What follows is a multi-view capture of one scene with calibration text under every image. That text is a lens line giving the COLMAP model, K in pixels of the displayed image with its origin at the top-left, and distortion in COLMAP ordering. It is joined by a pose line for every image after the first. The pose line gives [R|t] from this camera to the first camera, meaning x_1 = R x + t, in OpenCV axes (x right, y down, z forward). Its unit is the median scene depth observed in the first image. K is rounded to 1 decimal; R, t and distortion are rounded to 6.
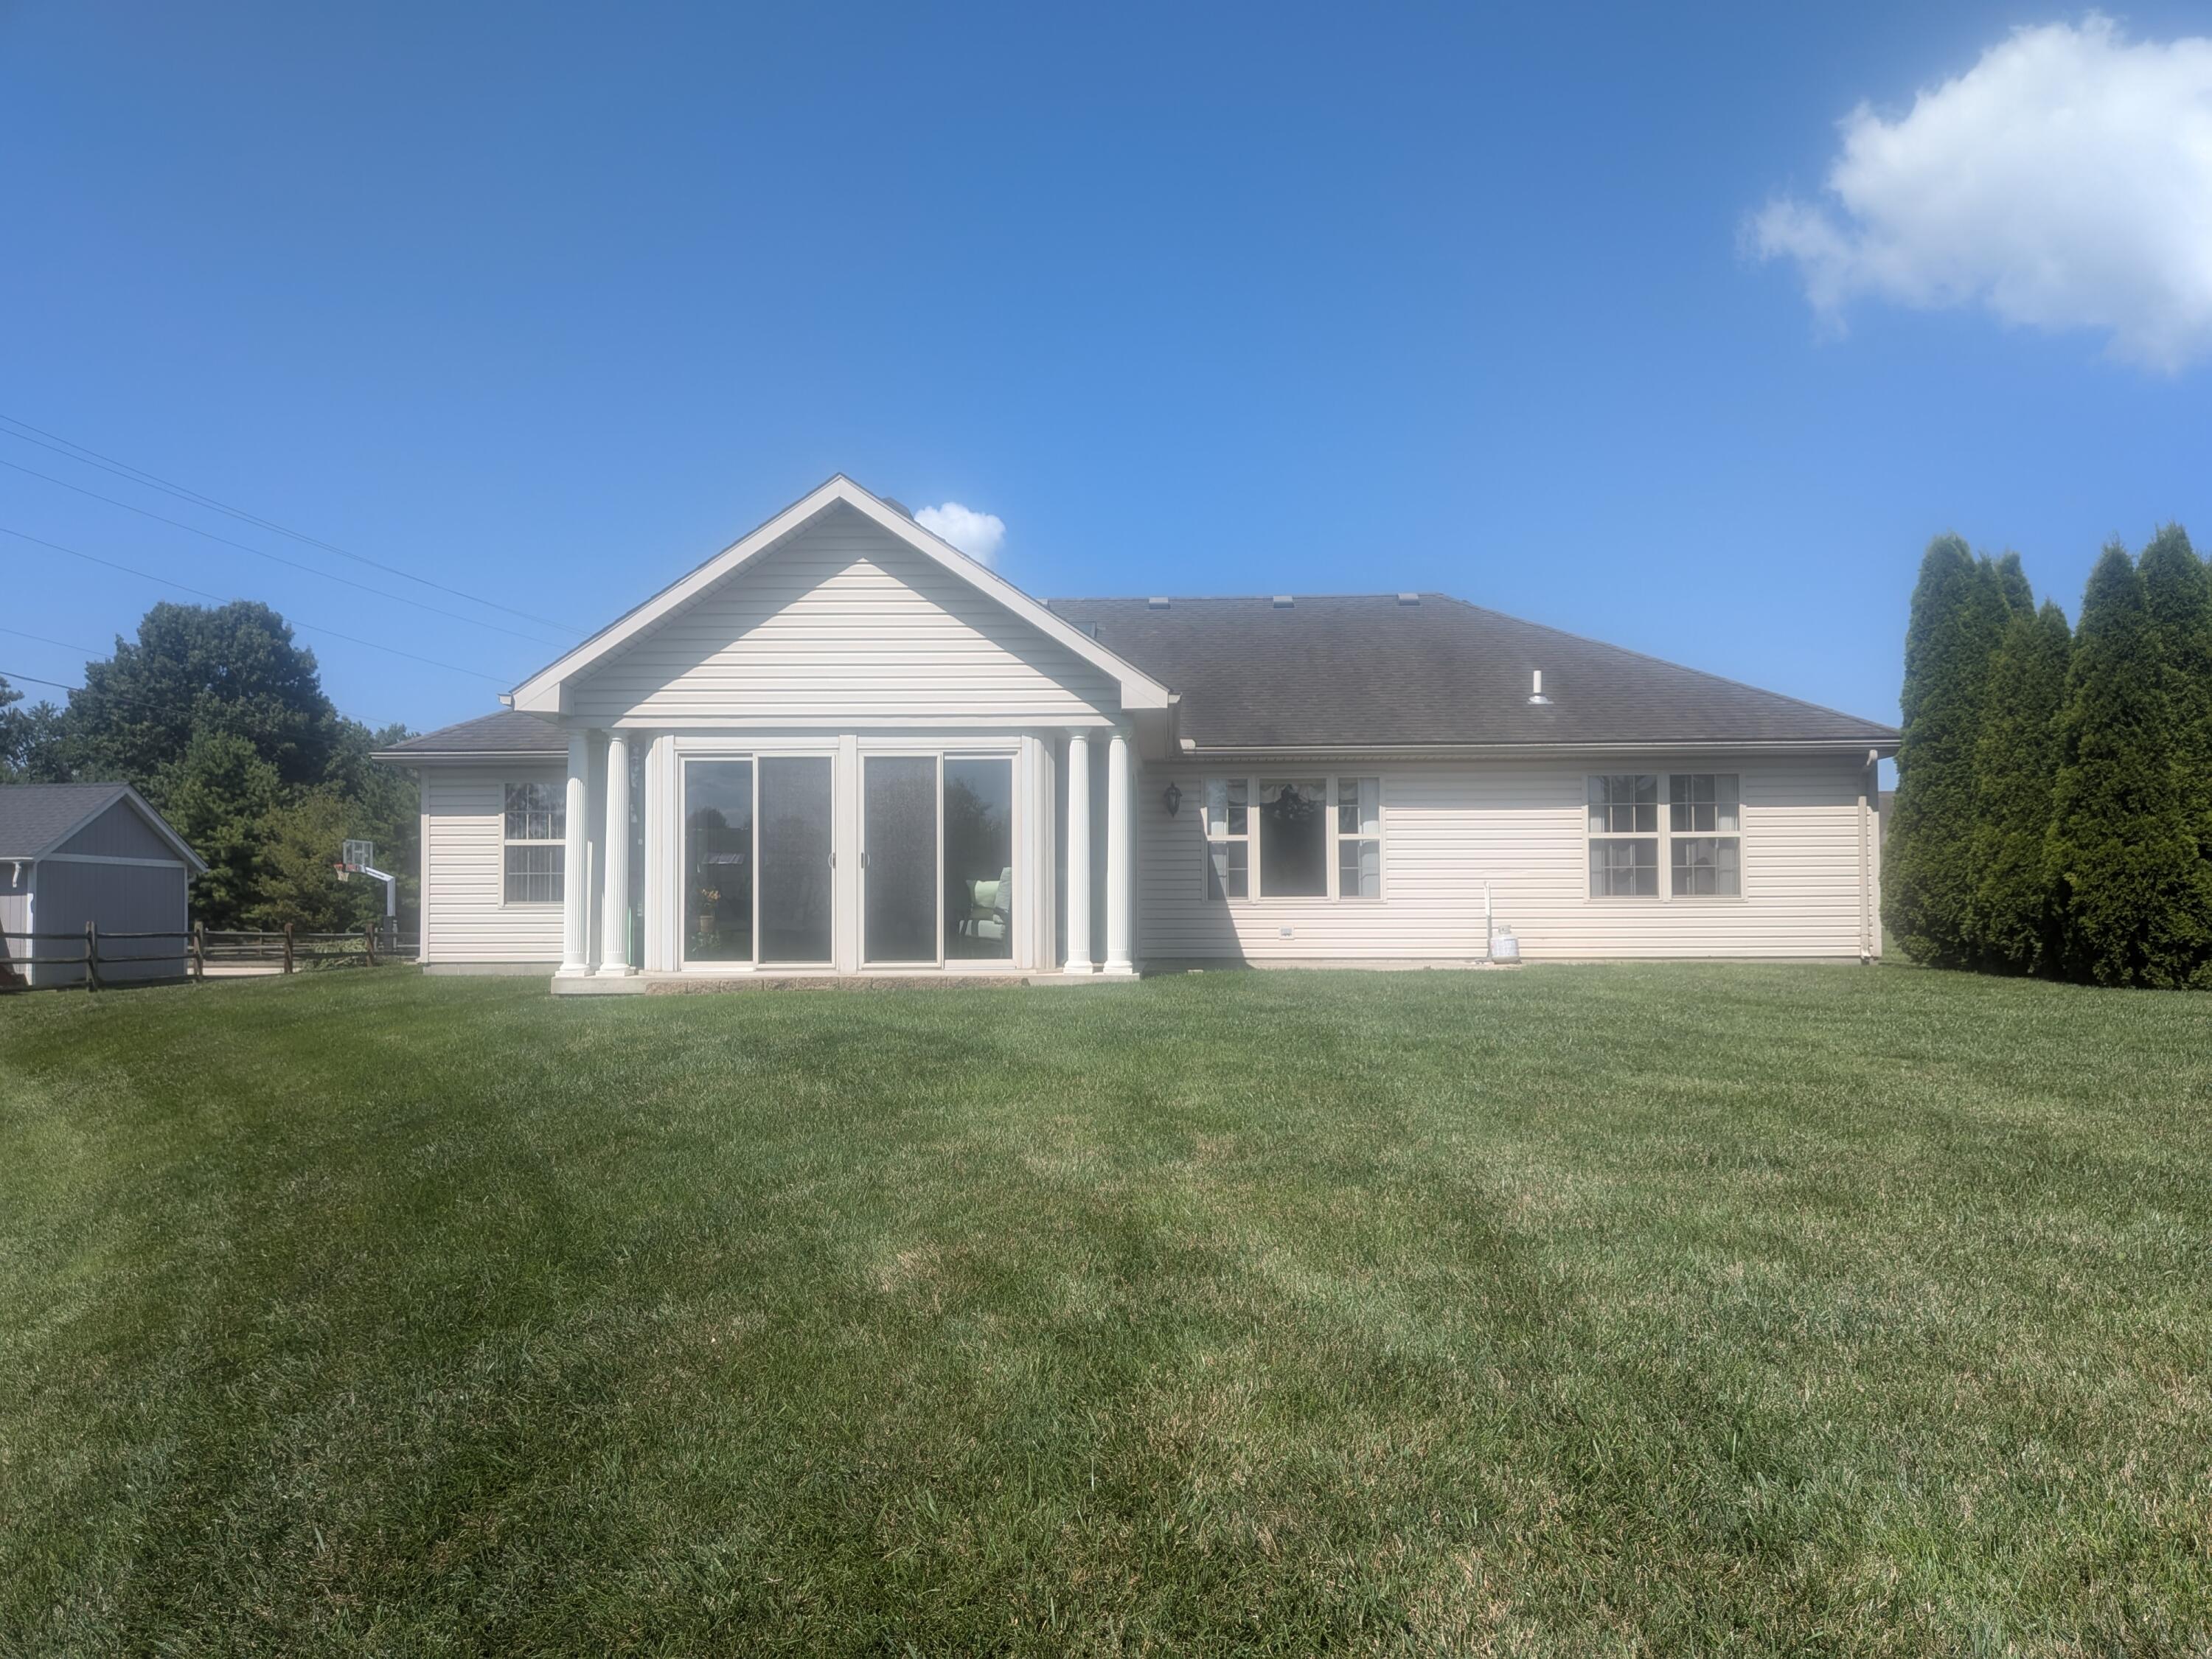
lens RADIAL K [[1540.6, 0, 1109.3], [0, 1540.6, 872.4], [0, 0, 1]] dist [0.104714, -0.171809]
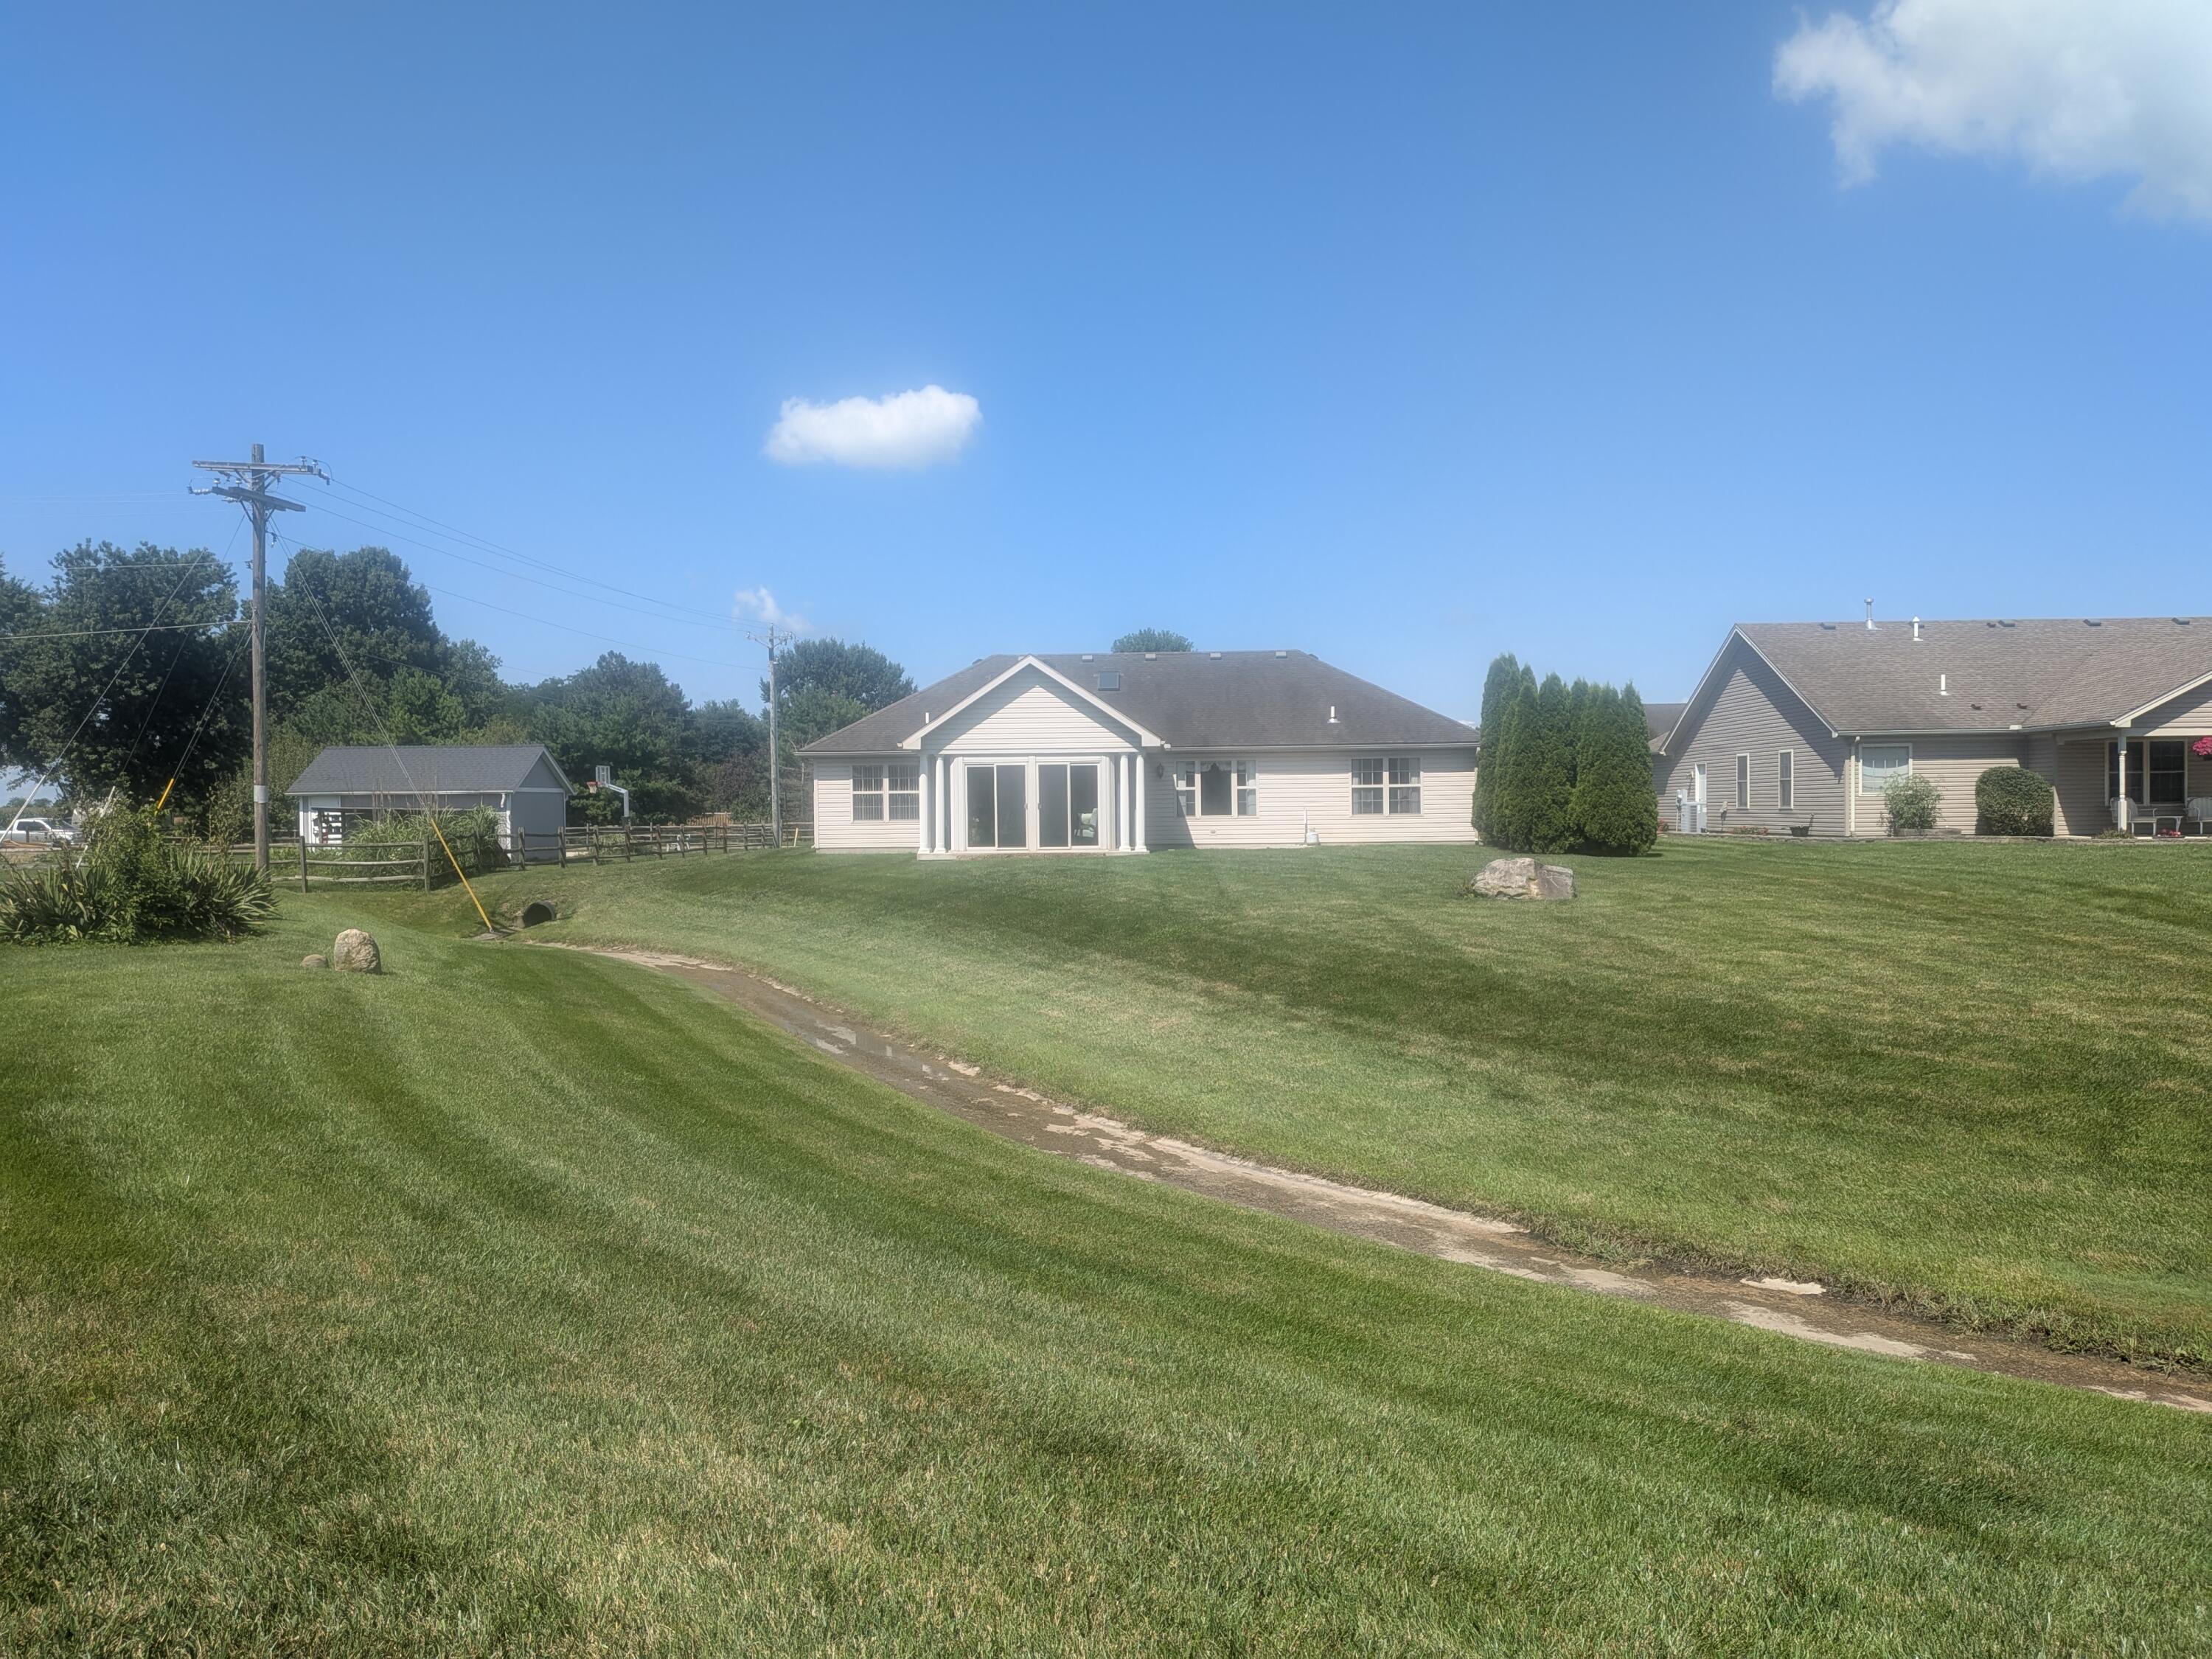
lens RADIAL K [[1583.0, 0, 1068.1], [0, 1583.0, 823.6], [0, 0, 1]] dist [0.096448, -0.139331]
pose [[0.999958, -0.007070, -0.005766, -0.076655], [0.007324, 0.998953, 0.045163, -0.075298], [0.005441, -0.045203, 0.998963, -1.233293]]
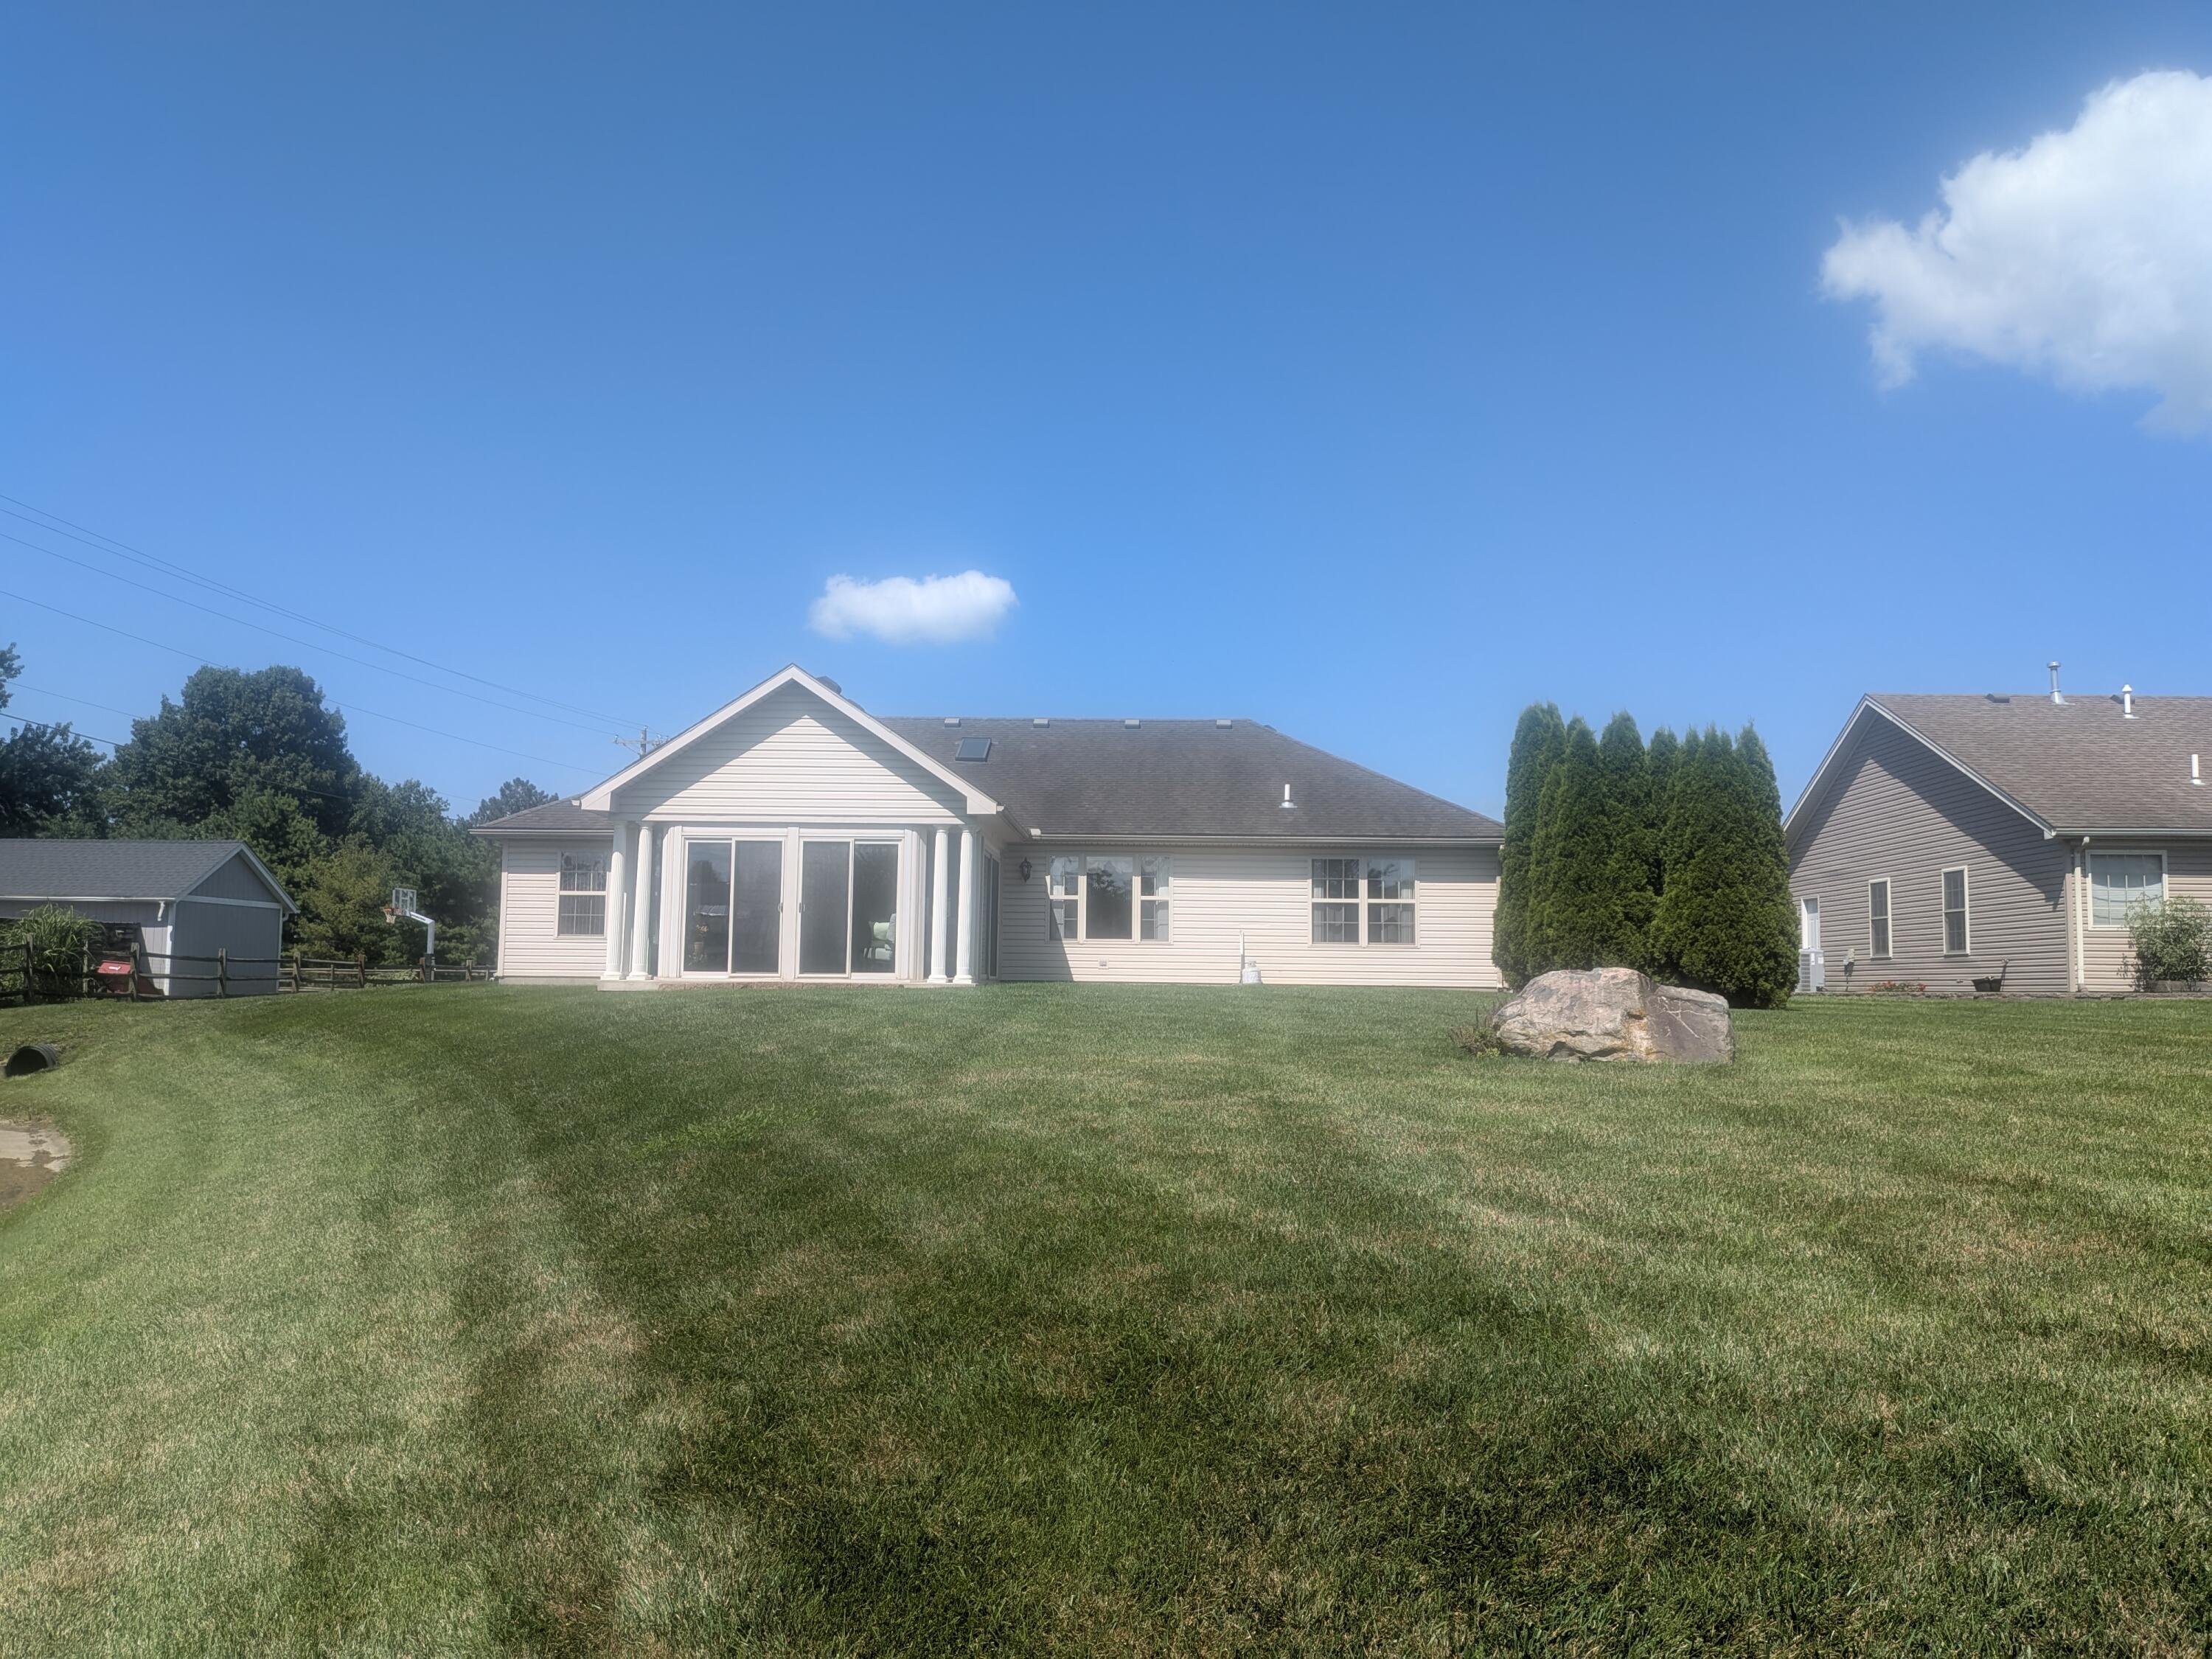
lens RADIAL K [[1552.4, 0, 1103.2], [0, 1552.4, 847.3], [0, 0, 1]] dist [0.099281, -0.145689]
pose [[0.999855, 0.016946, -0.001901, 0.116550], [-0.017025, 0.998379, -0.054304, 0.009037], [0.000978, 0.054329, 0.998523, -0.451118]]
